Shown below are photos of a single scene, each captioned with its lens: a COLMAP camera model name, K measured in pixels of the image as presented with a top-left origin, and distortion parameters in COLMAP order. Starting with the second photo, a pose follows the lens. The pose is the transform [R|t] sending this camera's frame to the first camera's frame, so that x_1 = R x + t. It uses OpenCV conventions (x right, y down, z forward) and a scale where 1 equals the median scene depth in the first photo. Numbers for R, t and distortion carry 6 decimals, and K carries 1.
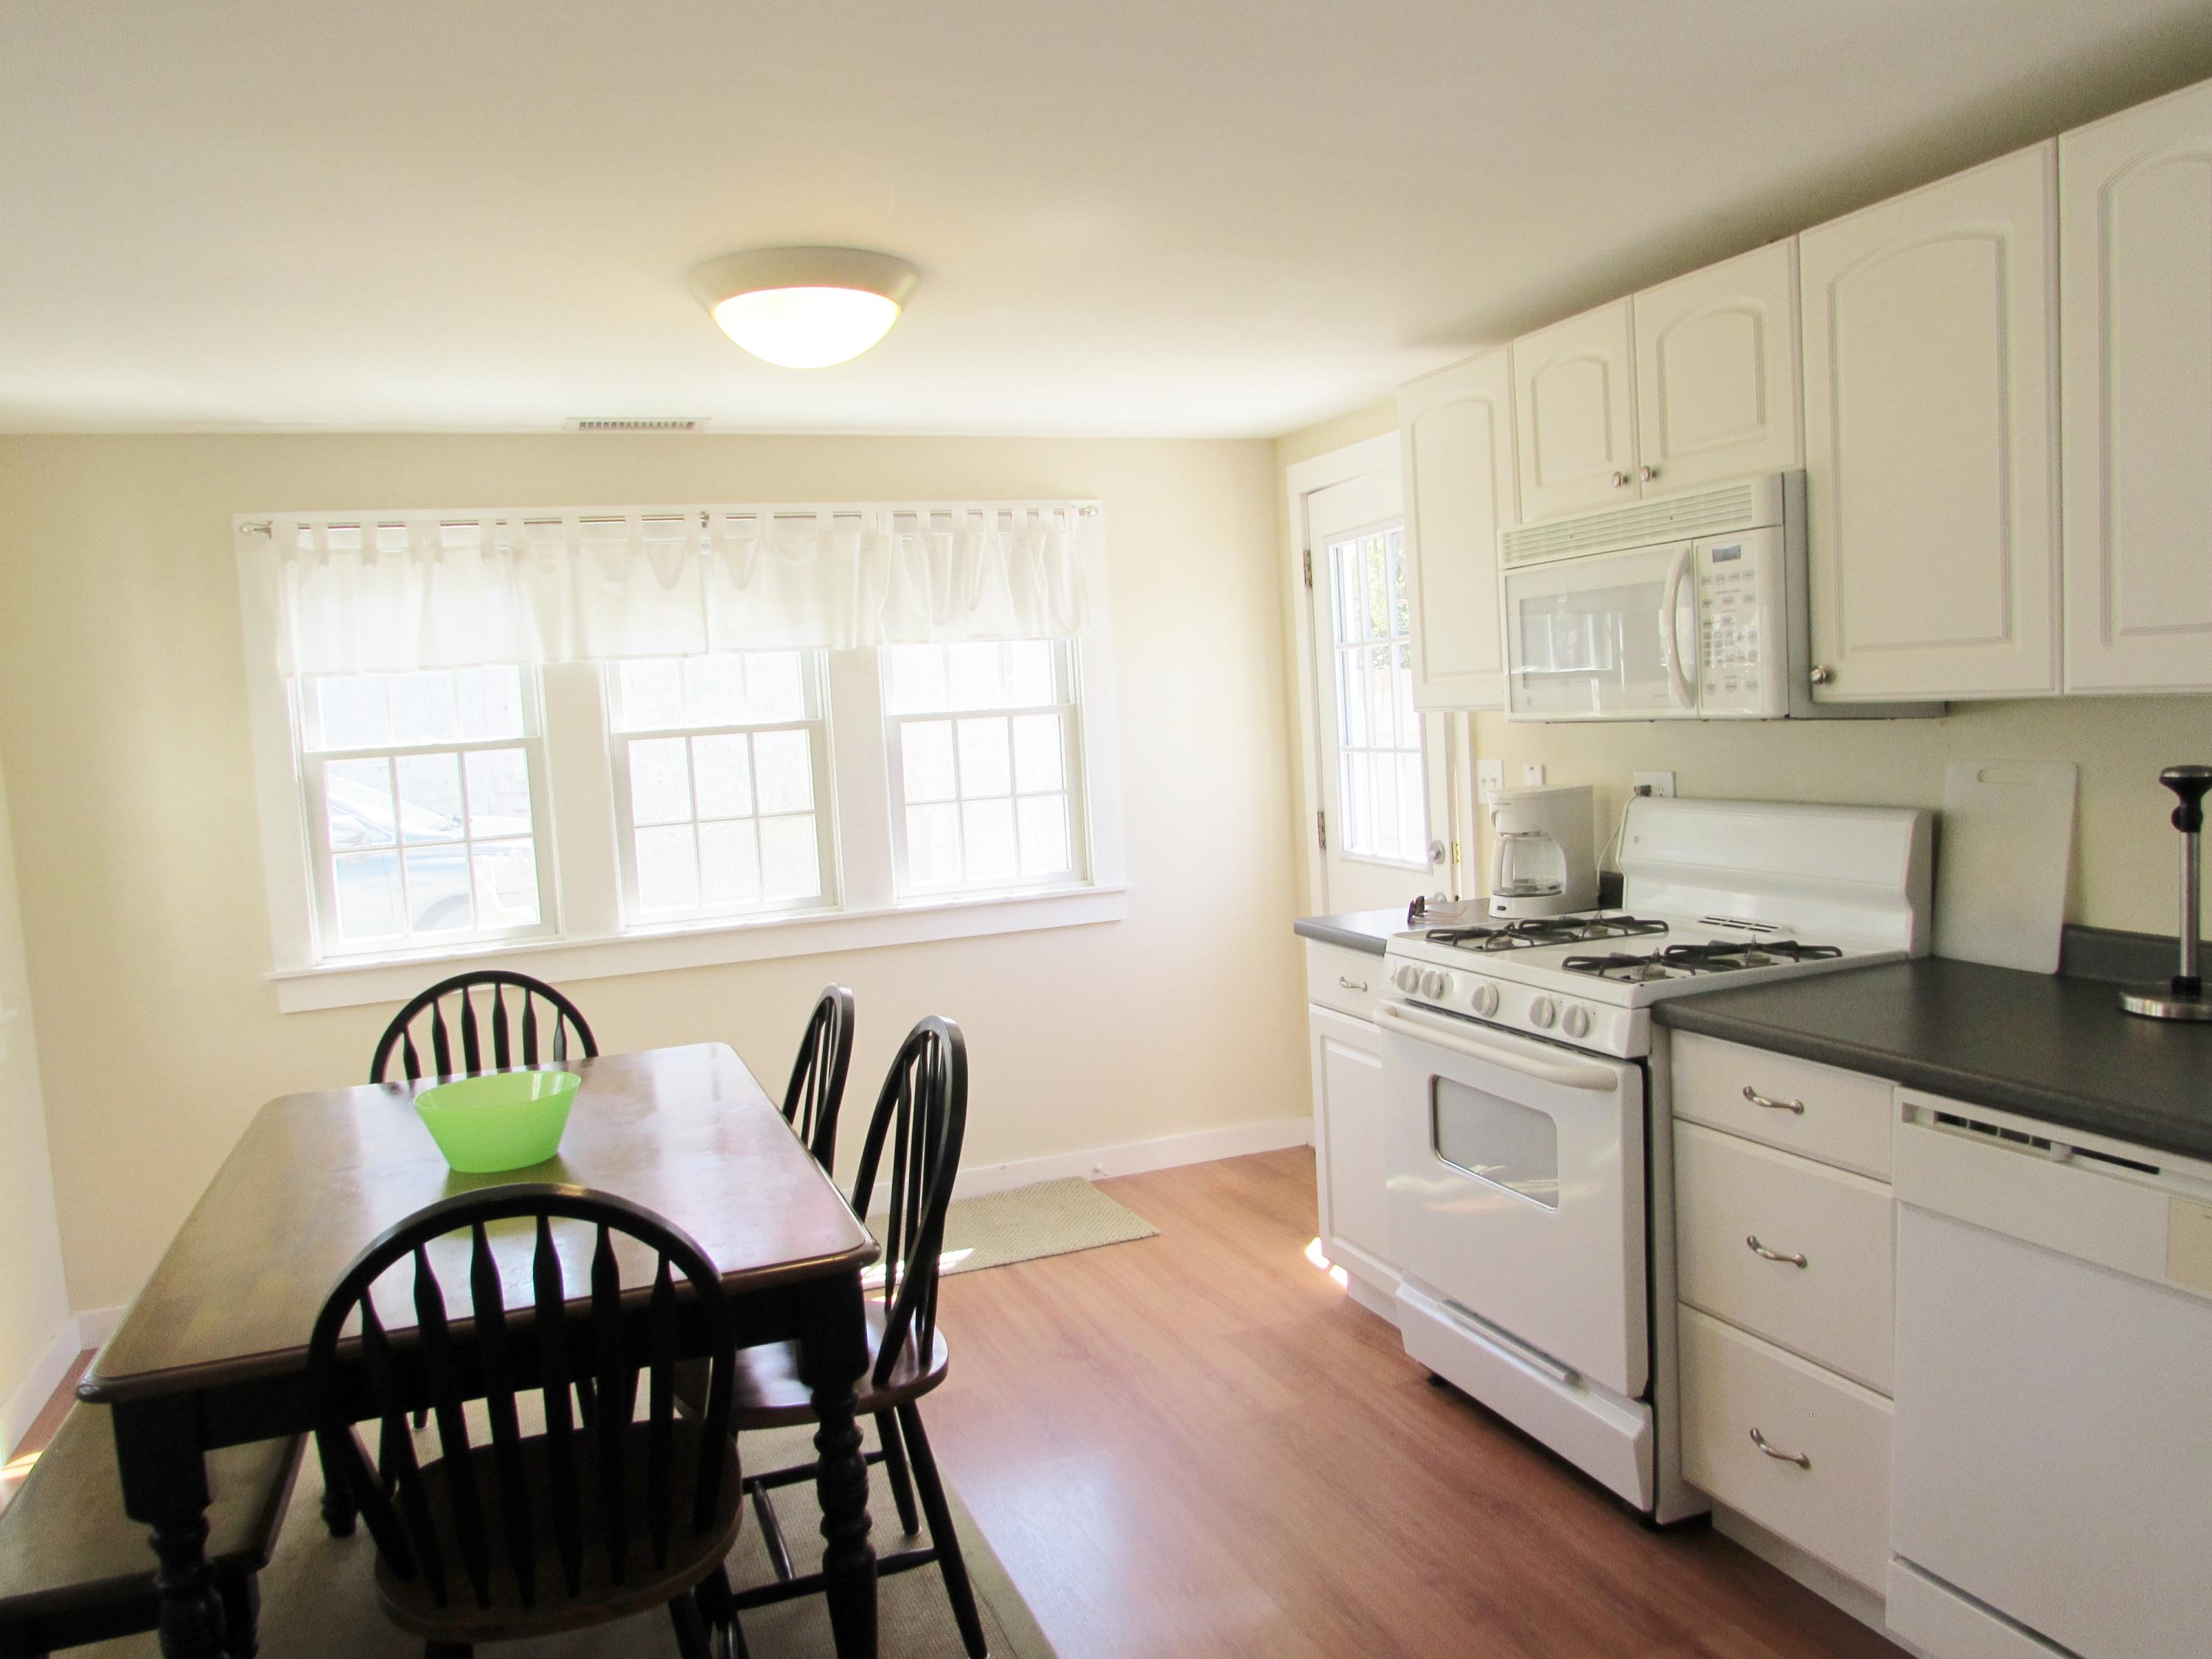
lens RADIAL K [[1603.9, 0, 1105.6], [0, 1603.9, 833.3], [0, 0, 1]] dist [-0.035118, 0.005043]
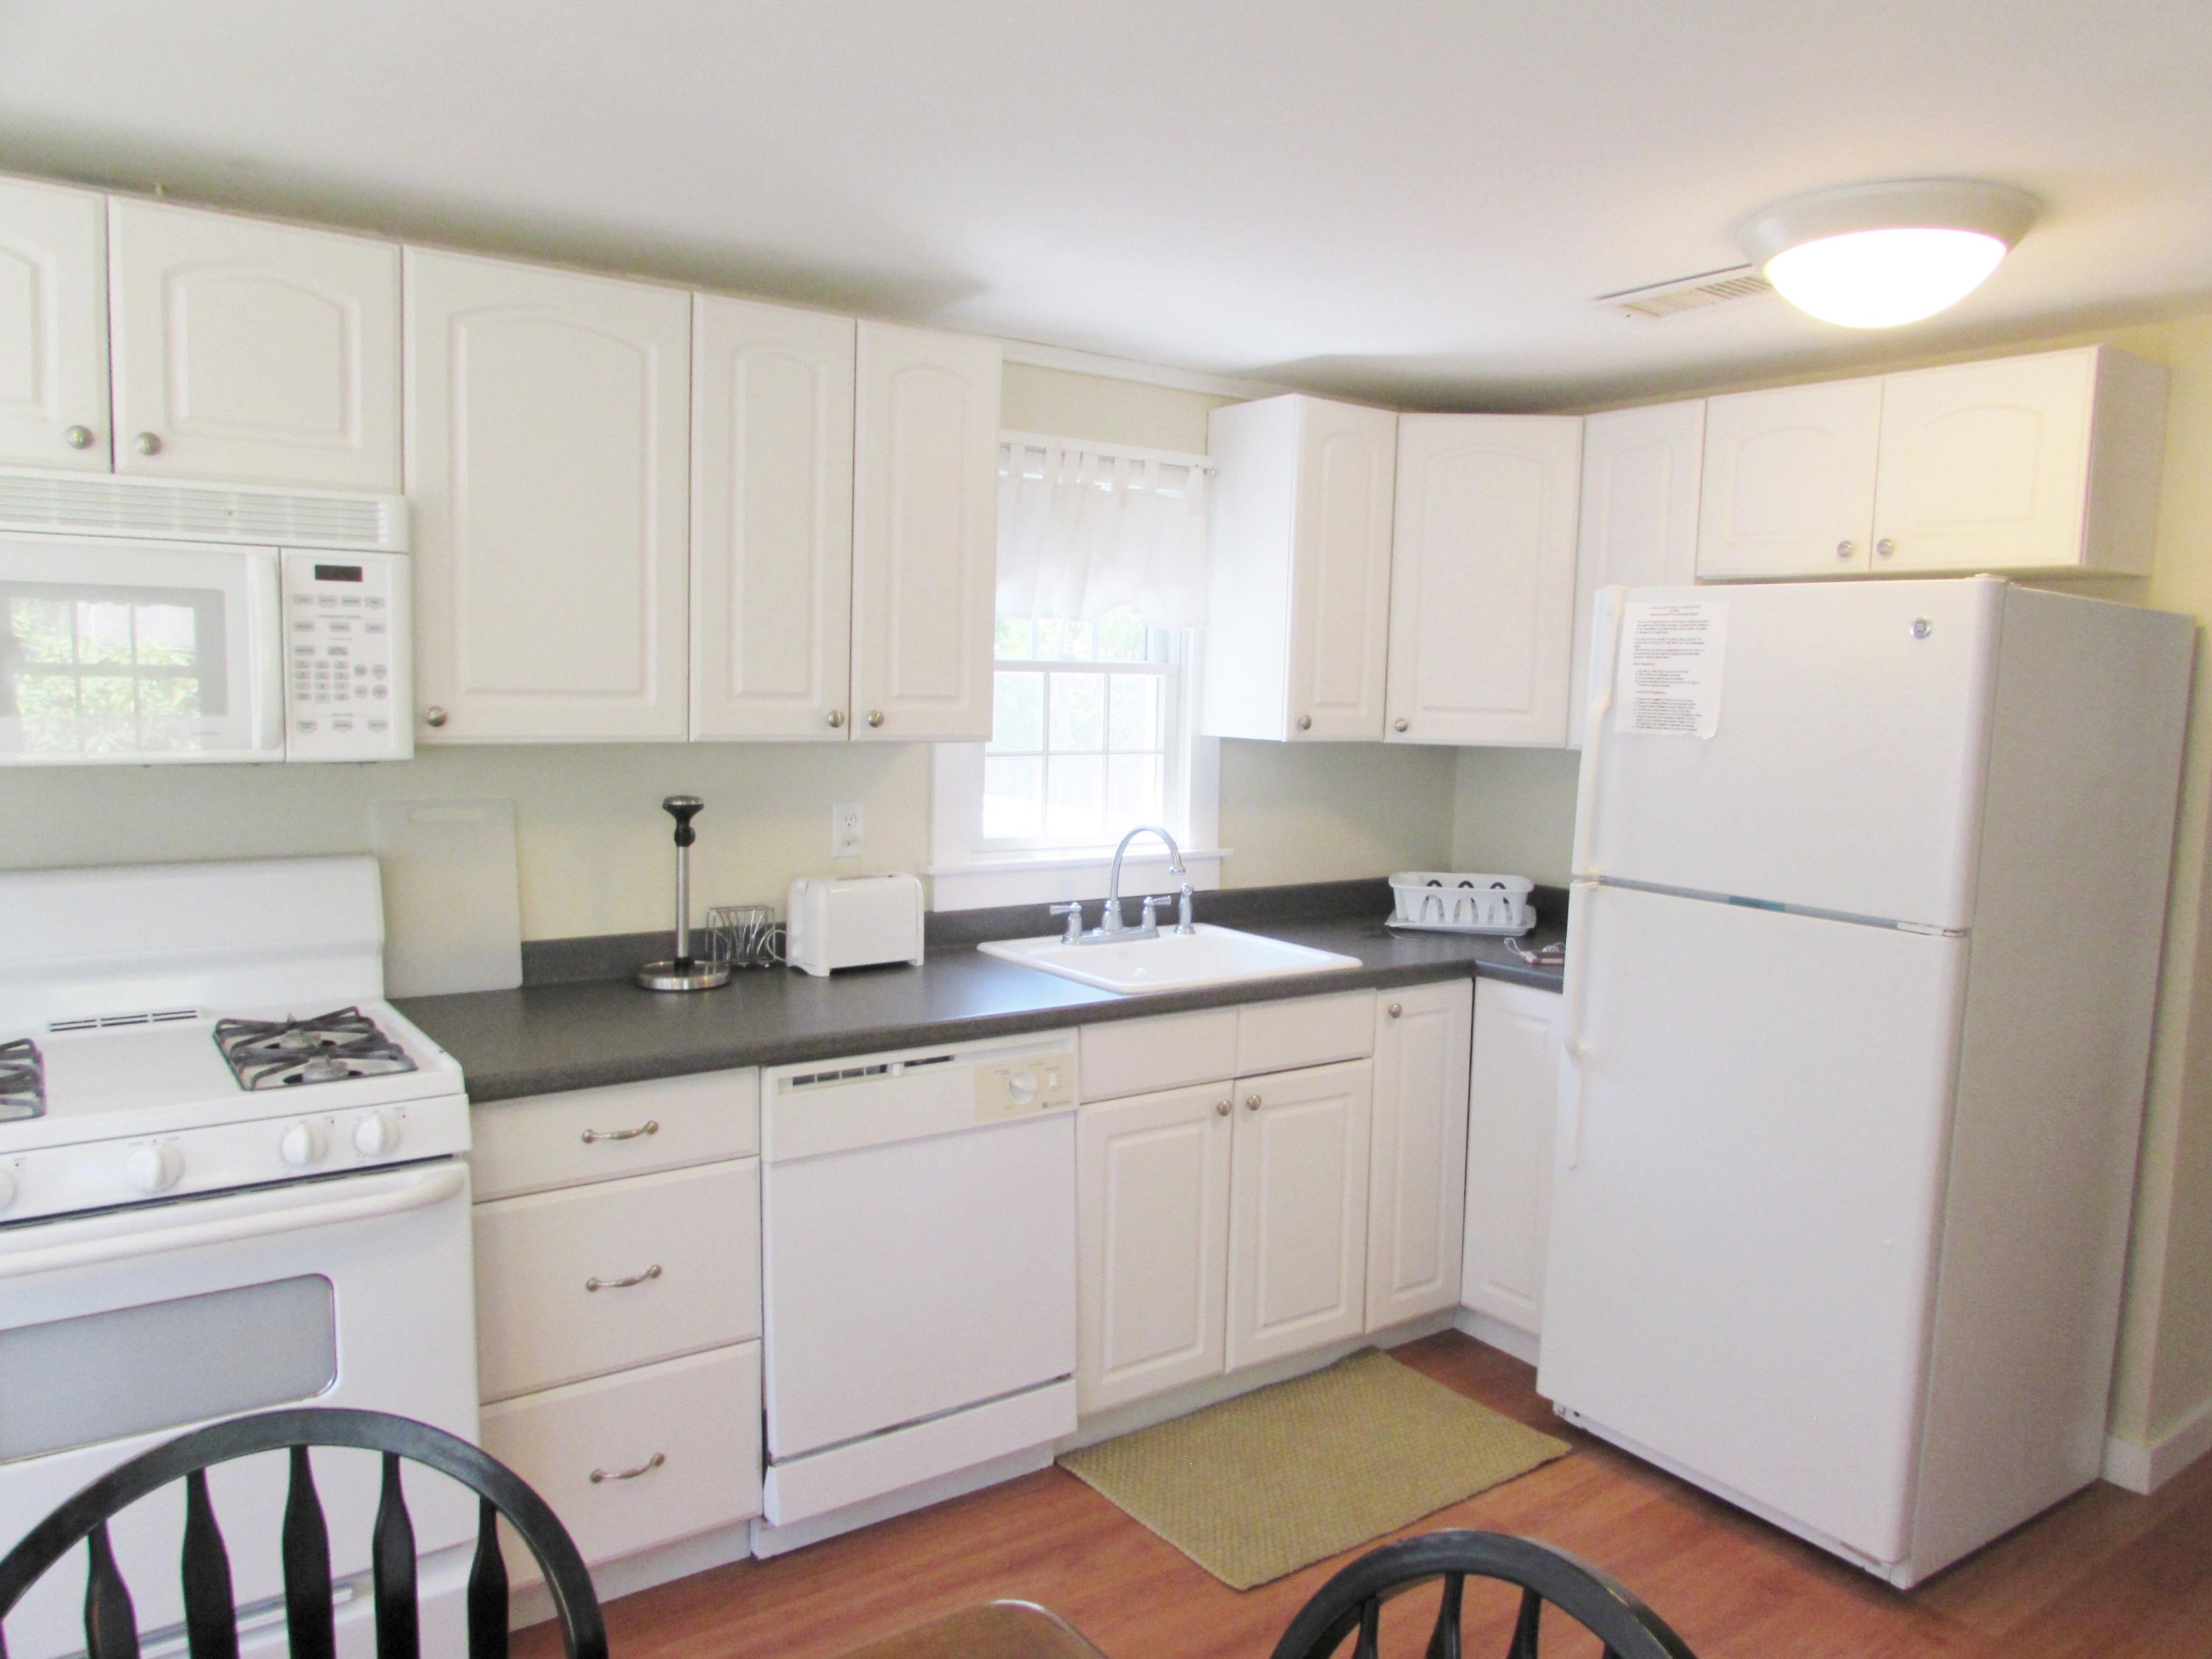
lens RADIAL K [[1578.8, 0, 1100.4], [0, 1578.8, 838.3], [0, 0, 1]] dist [-0.030379, 0.007569]
pose [[-0.254909, -0.047203, 0.965812, -0.548409], [0.074008, 0.994926, 0.068158, -0.058260], [-0.964129, 0.088852, -0.250122, 0.819763]]
